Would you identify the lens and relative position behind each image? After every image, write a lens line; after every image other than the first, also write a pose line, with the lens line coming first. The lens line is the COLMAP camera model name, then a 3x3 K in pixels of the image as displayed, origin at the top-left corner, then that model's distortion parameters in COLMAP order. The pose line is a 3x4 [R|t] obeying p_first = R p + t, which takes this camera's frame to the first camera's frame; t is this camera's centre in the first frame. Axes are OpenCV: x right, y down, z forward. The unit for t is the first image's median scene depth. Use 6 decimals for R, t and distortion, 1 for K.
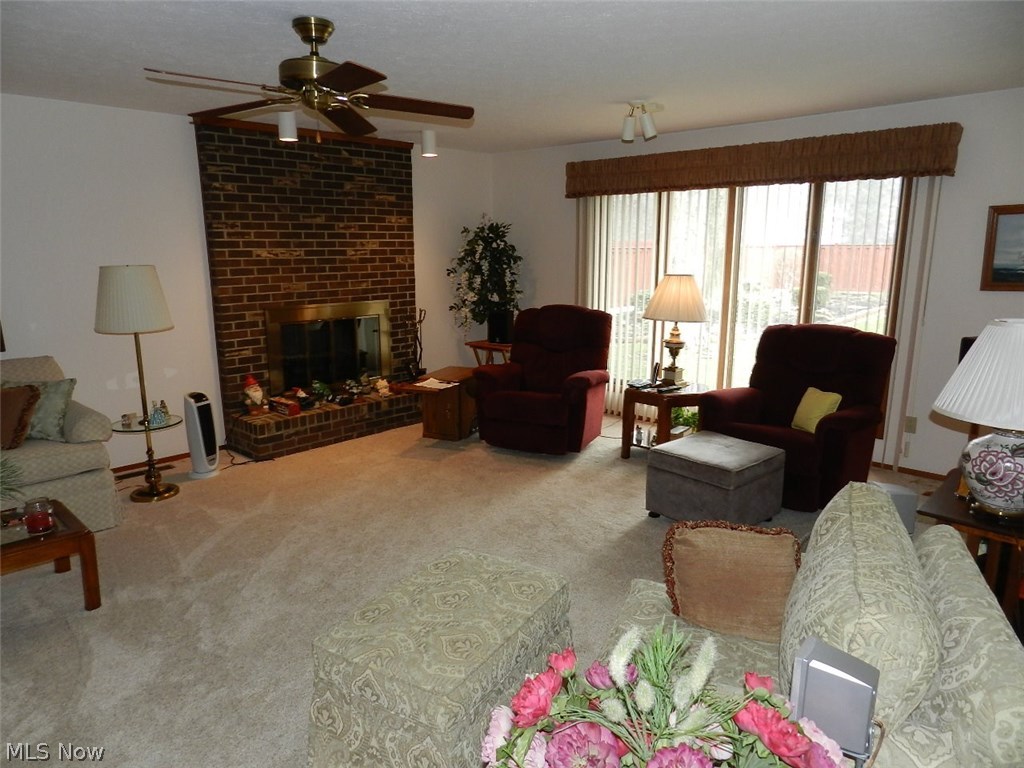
lens RADIAL K [[692.5, 0, 512.0], [0, 692.5, 384.0], [0, 0, 1]] dist [0.018208, 0.004996]
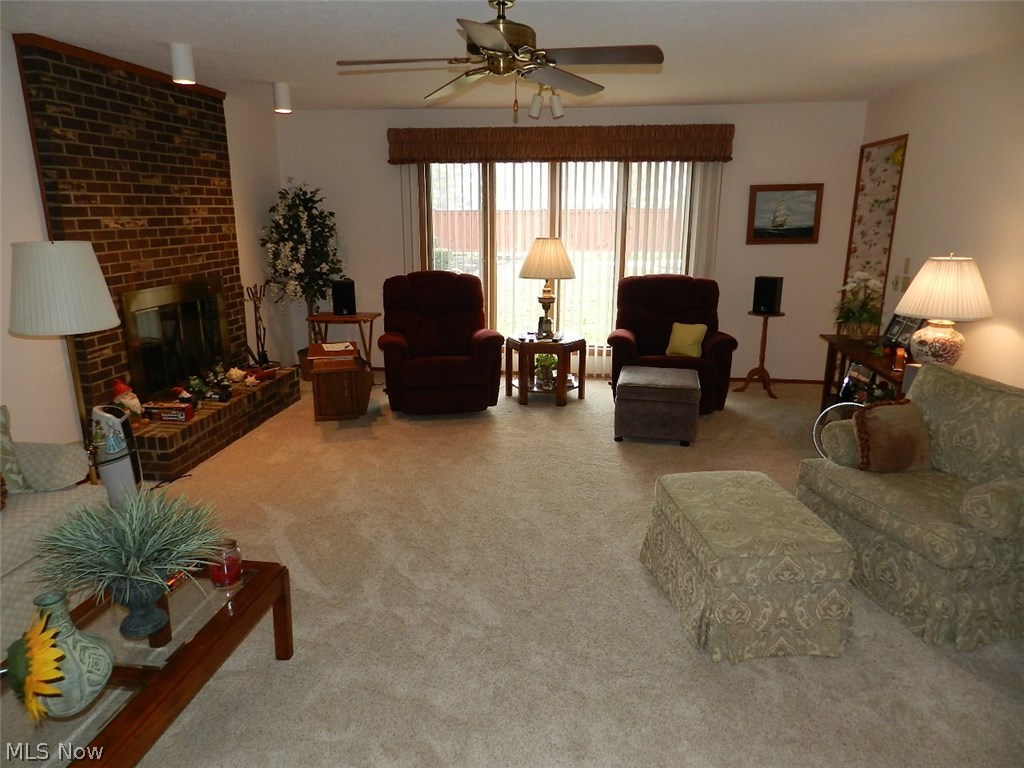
lens RADIAL K [[691.6, 0, 512.0], [0, 691.6, 384.0], [0, 0, 1]] dist [0.009066, 0.007259]
pose [[0.804568, -0.144767, 0.575946, -0.471914], [0.117177, 0.989465, 0.085017, -0.022387], [-0.582186, -0.000915, 0.813055, 0.101126]]
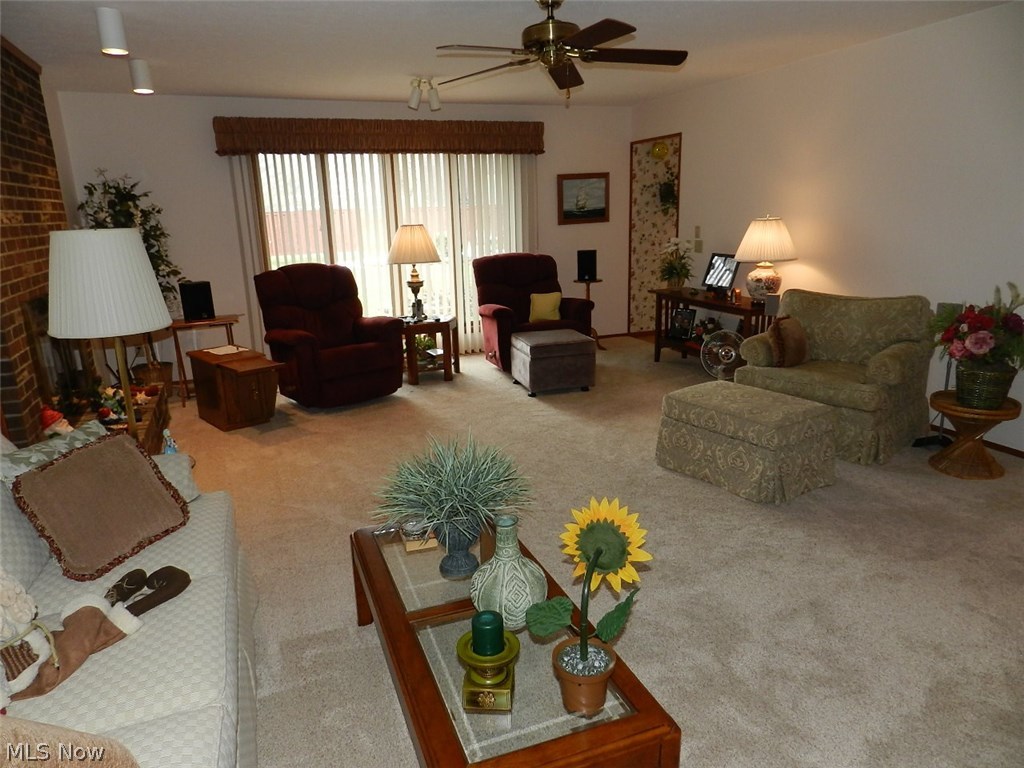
lens RADIAL K [[691.6, 0, 512.0], [0, 691.6, 384.0], [0, 0, 1]] dist [0.009066, 0.007259]
pose [[0.419504, -0.237378, 0.876167, -0.760119], [0.211905, 0.964145, 0.159755, -0.044292], [-0.882674, 0.118646, 0.454764, 0.314663]]
